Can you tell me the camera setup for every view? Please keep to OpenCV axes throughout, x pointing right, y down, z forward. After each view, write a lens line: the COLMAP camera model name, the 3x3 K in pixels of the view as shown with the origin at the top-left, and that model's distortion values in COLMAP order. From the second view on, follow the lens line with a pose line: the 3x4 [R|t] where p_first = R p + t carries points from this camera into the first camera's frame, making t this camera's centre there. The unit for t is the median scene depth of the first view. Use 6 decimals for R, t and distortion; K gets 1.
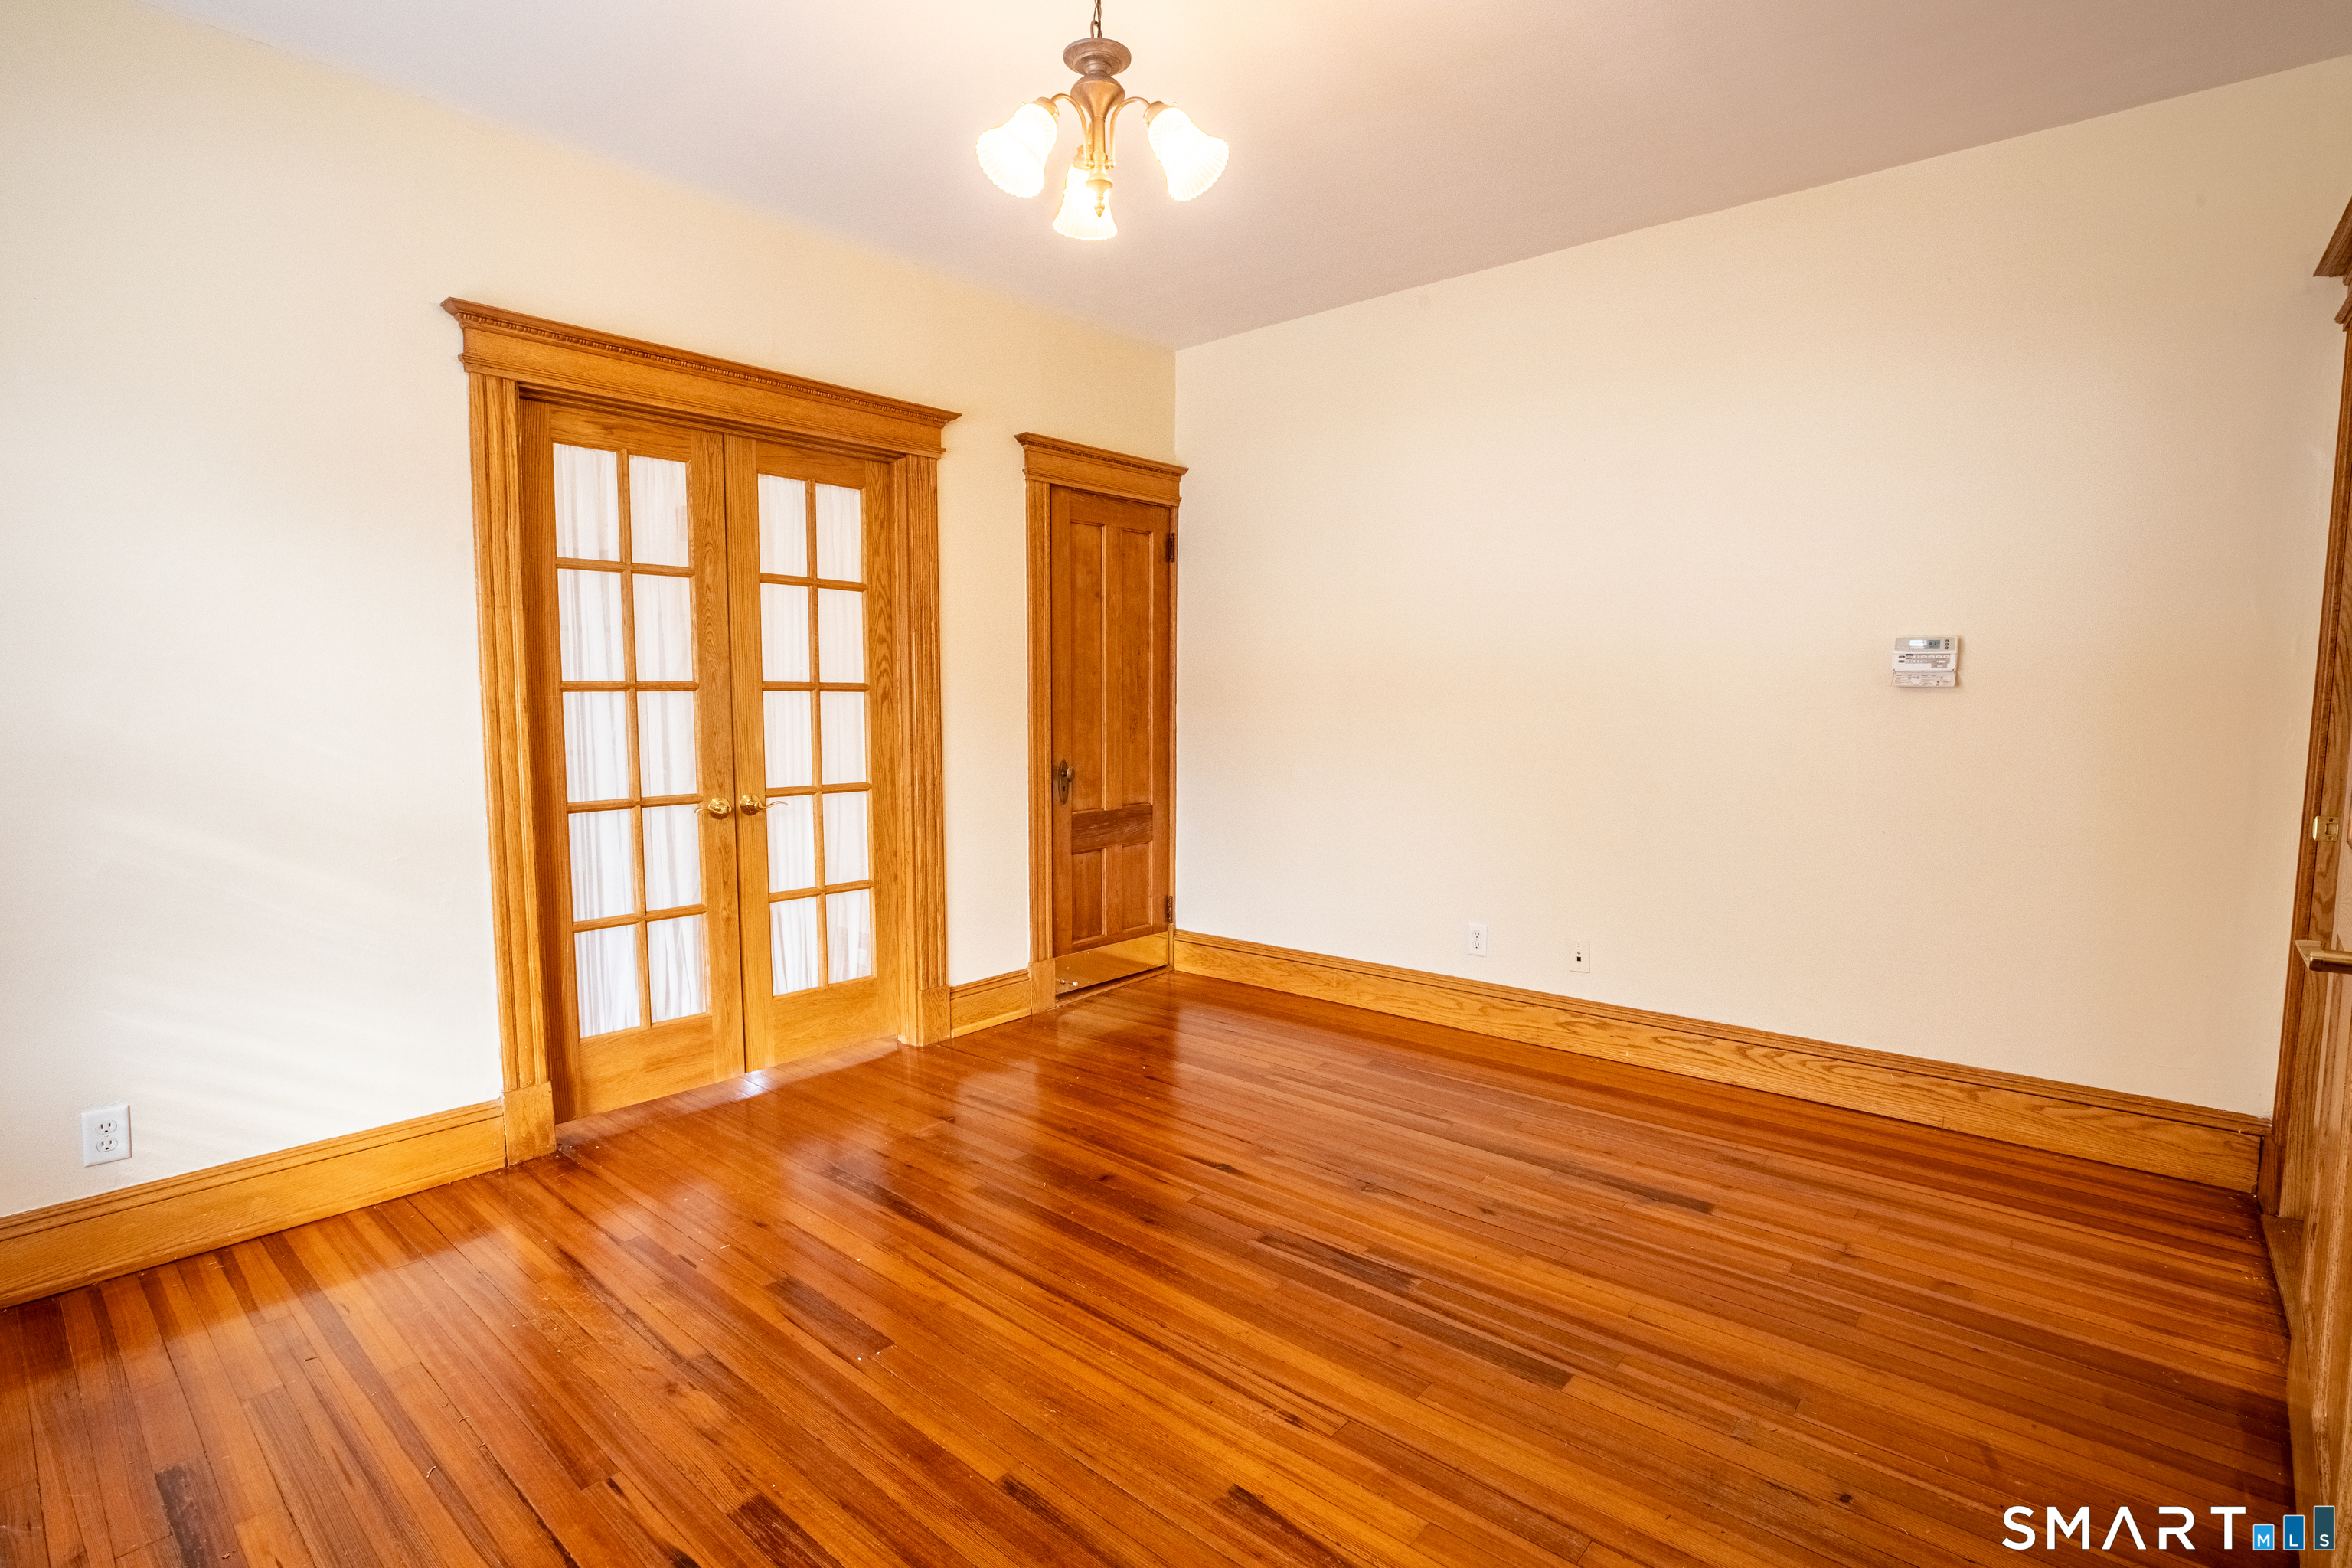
lens RADIAL K [[1046.1, 0, 1179.9], [0, 1046.1, 791.2], [0, 0, 1]] dist [0.002957, 0.000370]
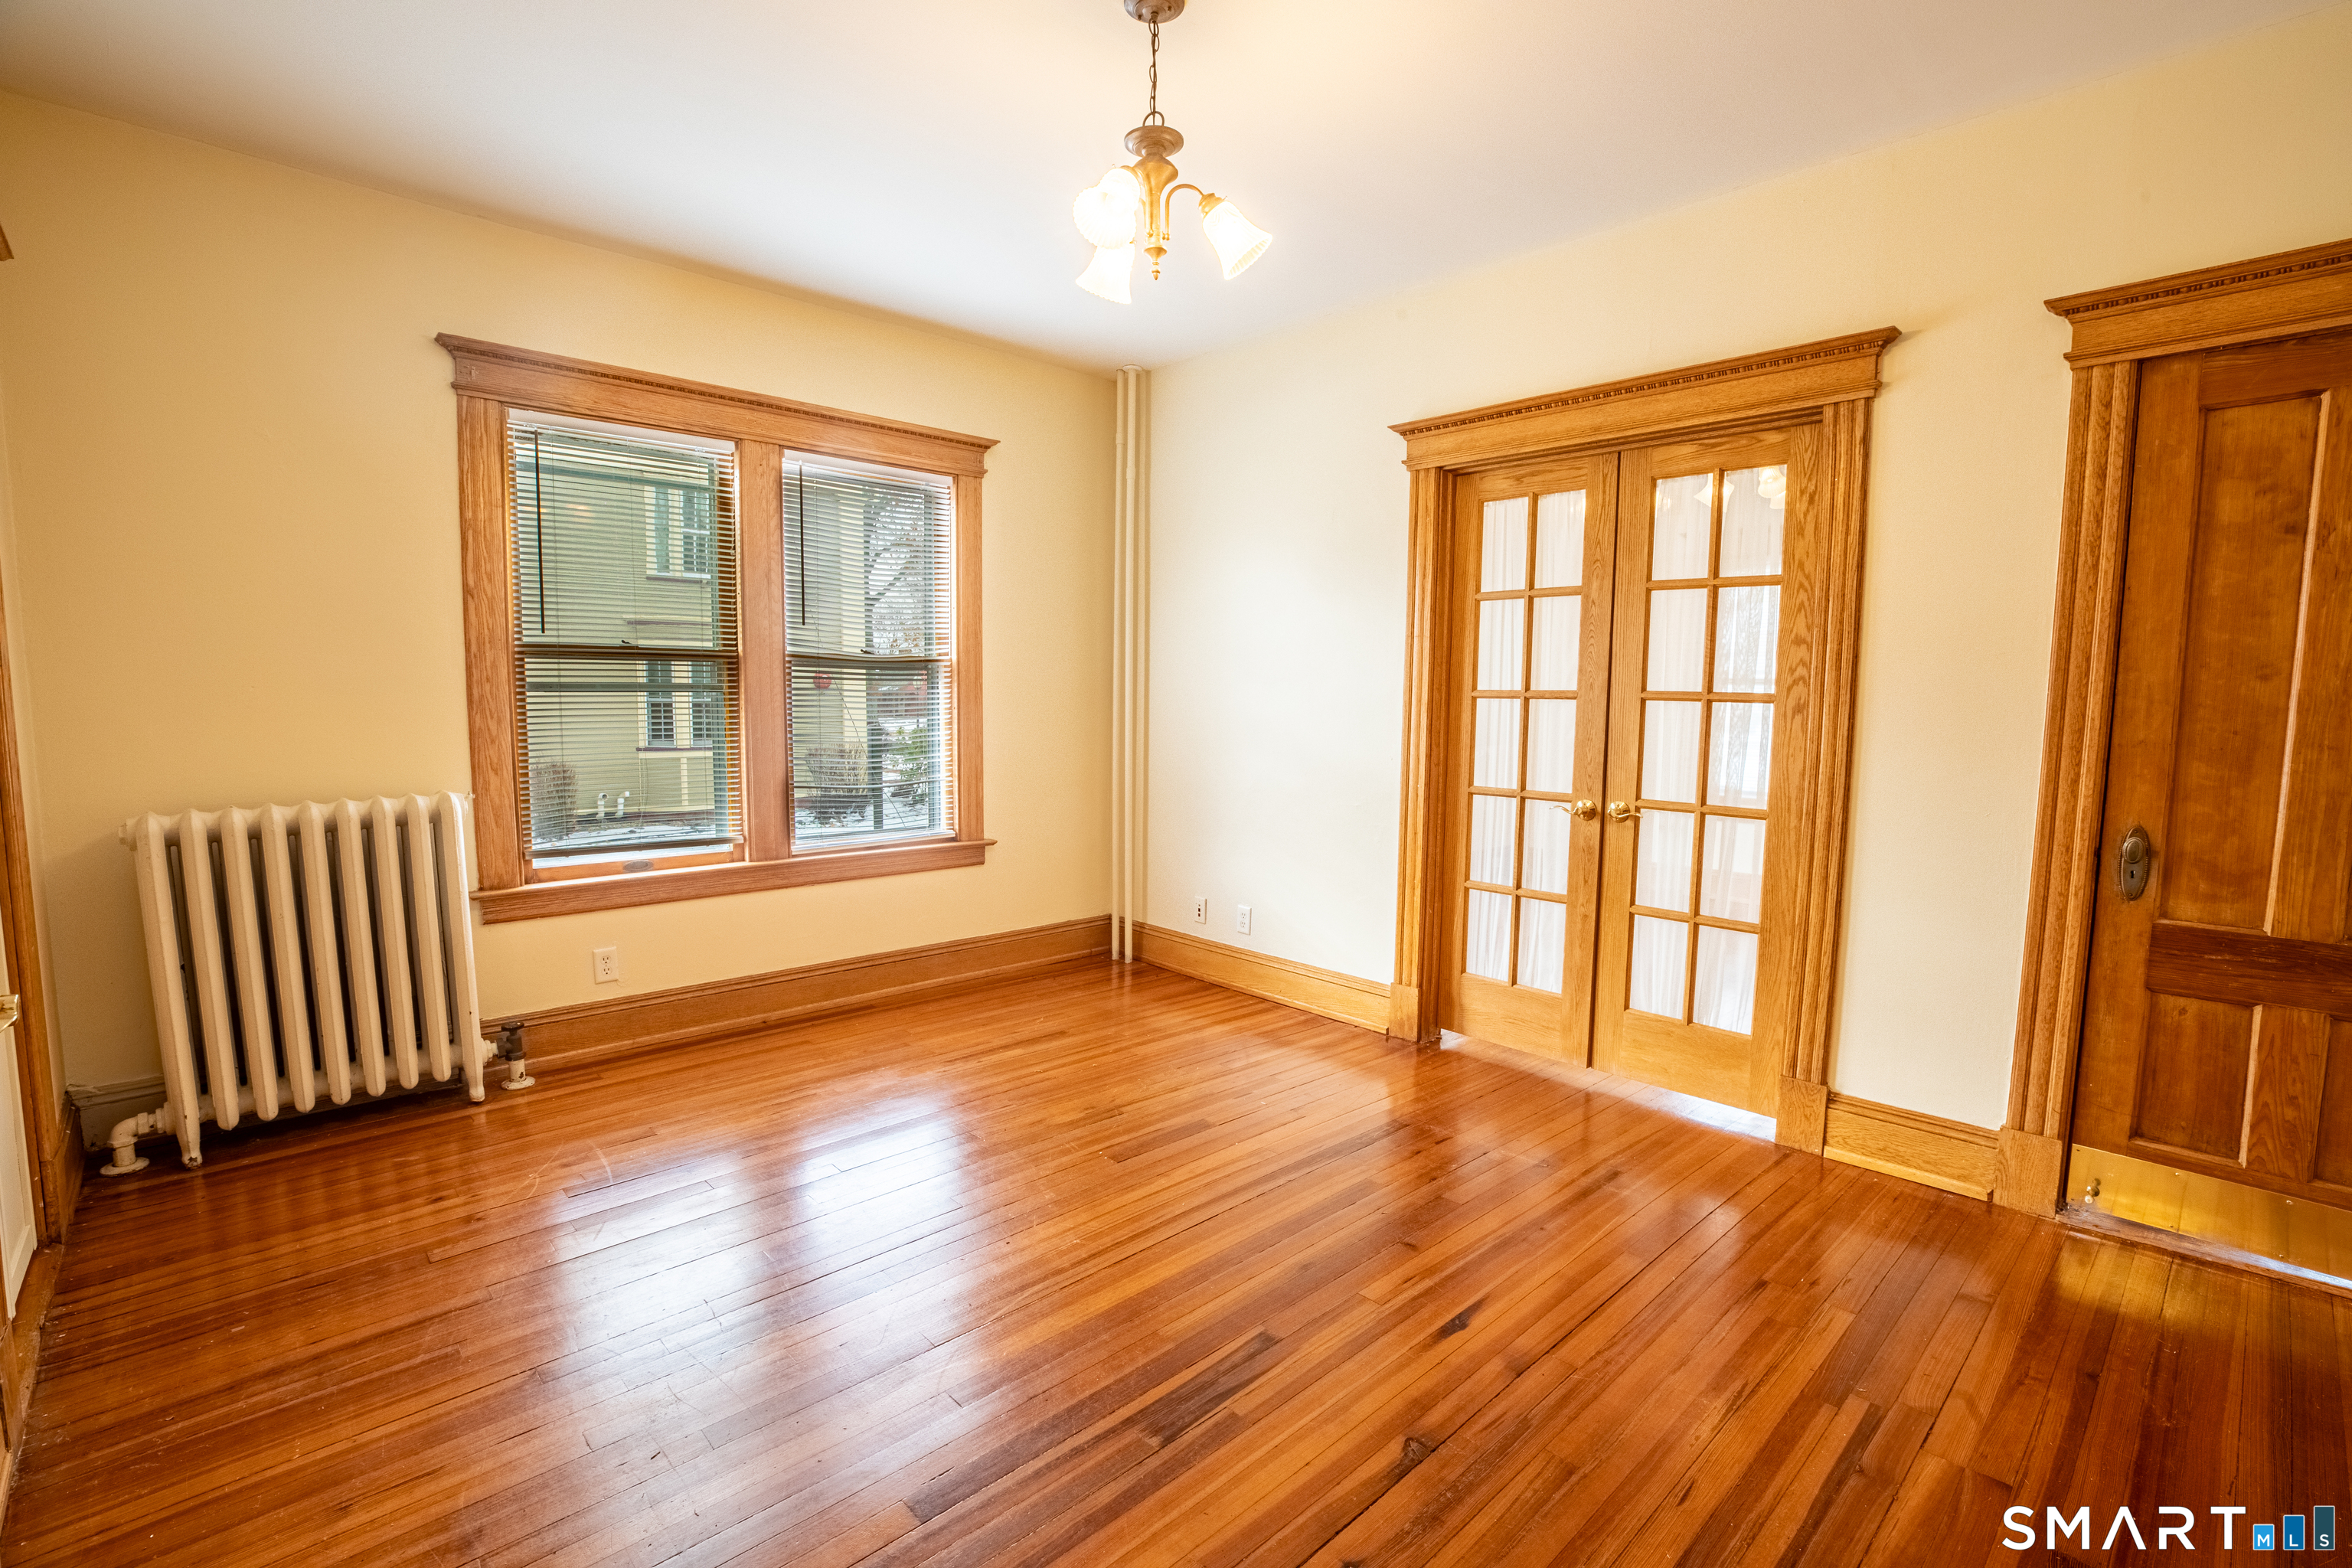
lens RADIAL K [[989.0, 0, 1179.2], [0, 989.0, 796.6], [0, 0, 1]] dist [-0.010115, 0.000137]
pose [[-0.012085, 0.104263, -0.994476, 0.547958], [-0.109060, 0.988478, 0.104959, -0.056359], [0.993962, 0.109726, -0.000575, 0.578062]]
